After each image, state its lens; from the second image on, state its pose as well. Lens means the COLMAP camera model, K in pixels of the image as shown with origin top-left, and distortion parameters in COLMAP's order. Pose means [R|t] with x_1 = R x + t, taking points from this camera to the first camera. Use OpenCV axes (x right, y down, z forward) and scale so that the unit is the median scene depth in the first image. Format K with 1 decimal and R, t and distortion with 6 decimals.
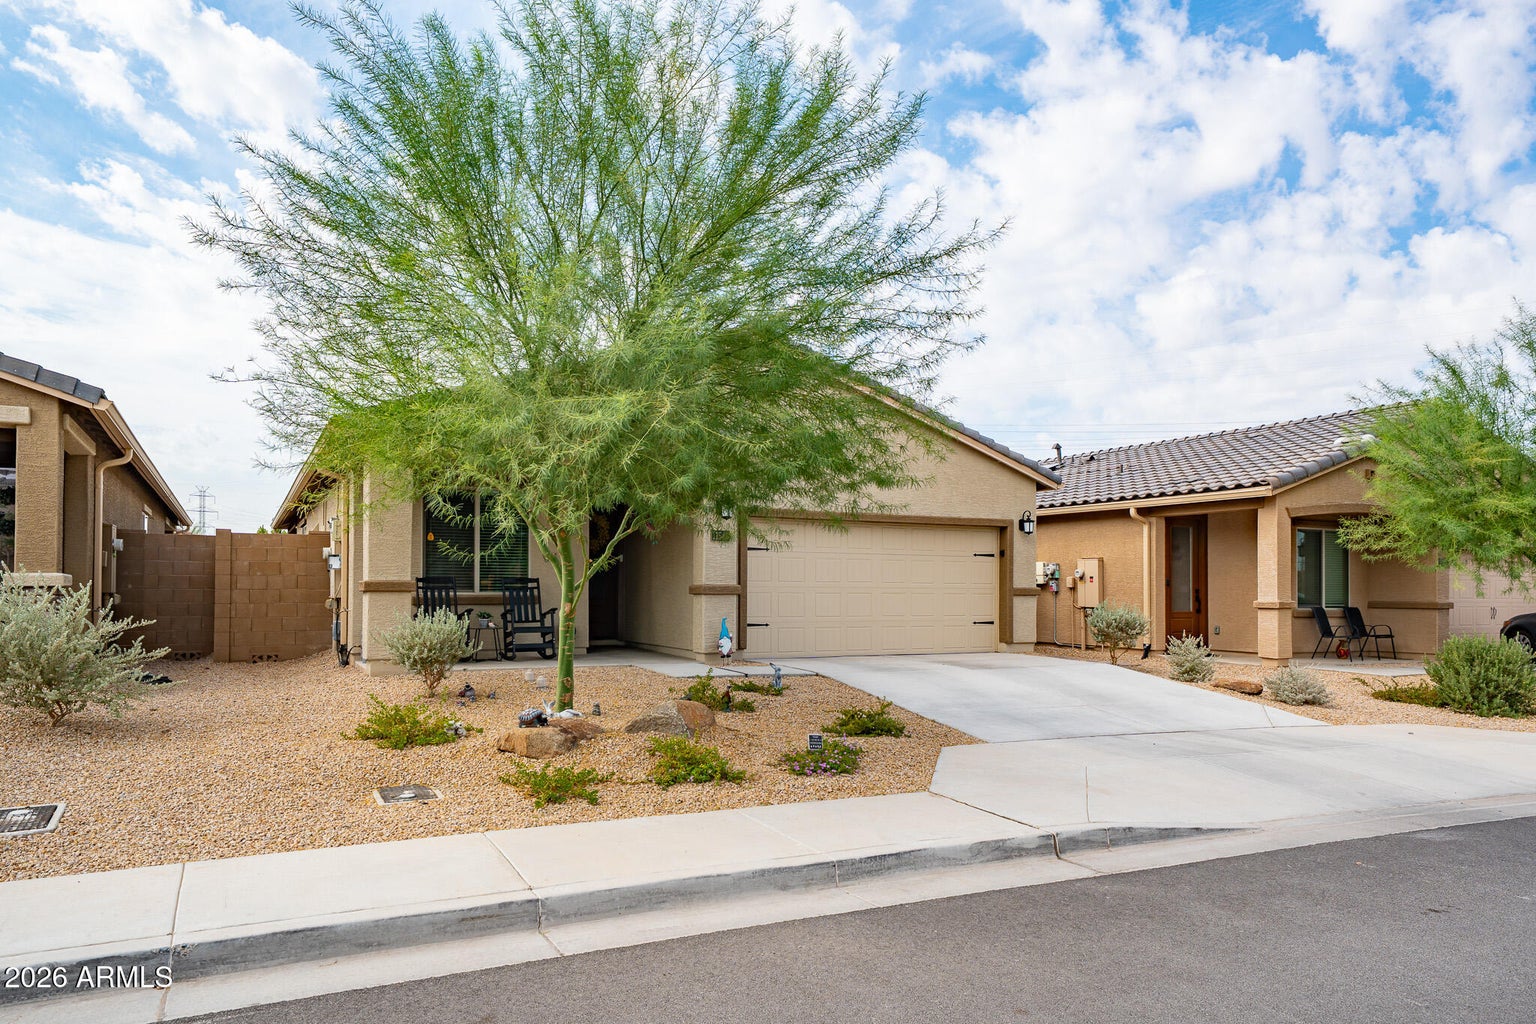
lens RADIAL K [[1068.6, 0, 765.8], [0, 1068.6, 582.0], [0, 0, 1]] dist [0.034200, 0.002789]
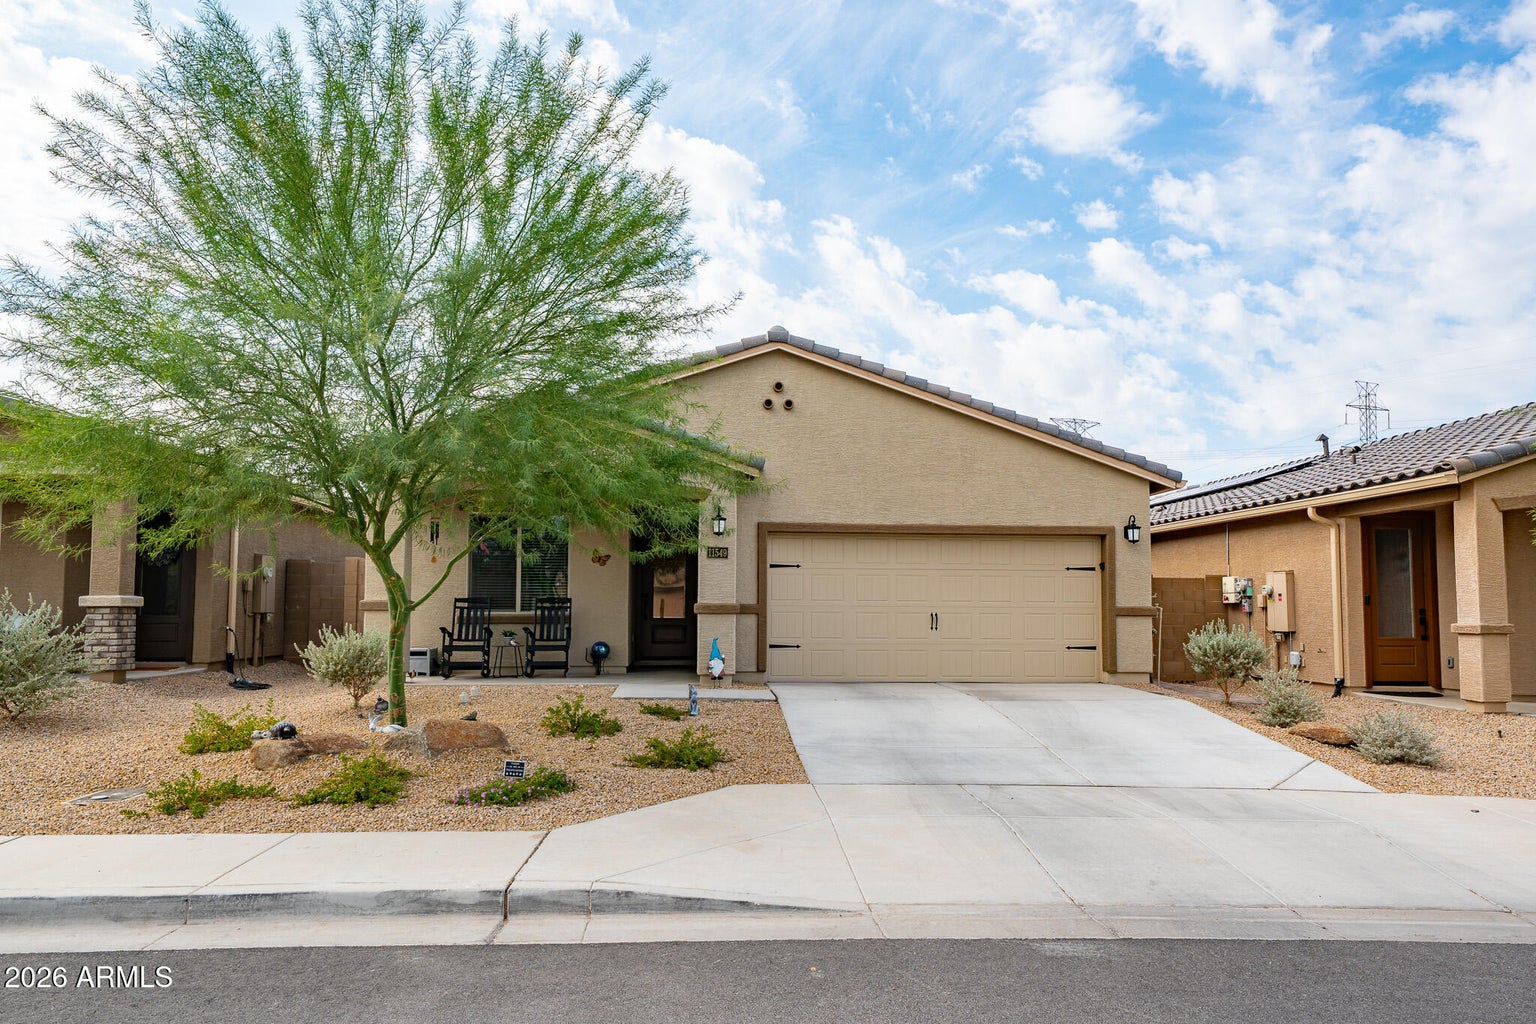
lens RADIAL K [[1058.2, 0, 768.0], [0, 1058.2, 512.0], [0, 0, 1]] dist [0.009294, 0.021174]
pose [[0.917628, -0.039764, -0.395447, 0.311159], [0.003523, 0.995757, -0.091951, 0.007041], [0.397425, 0.082984, 0.913875, 0.117549]]
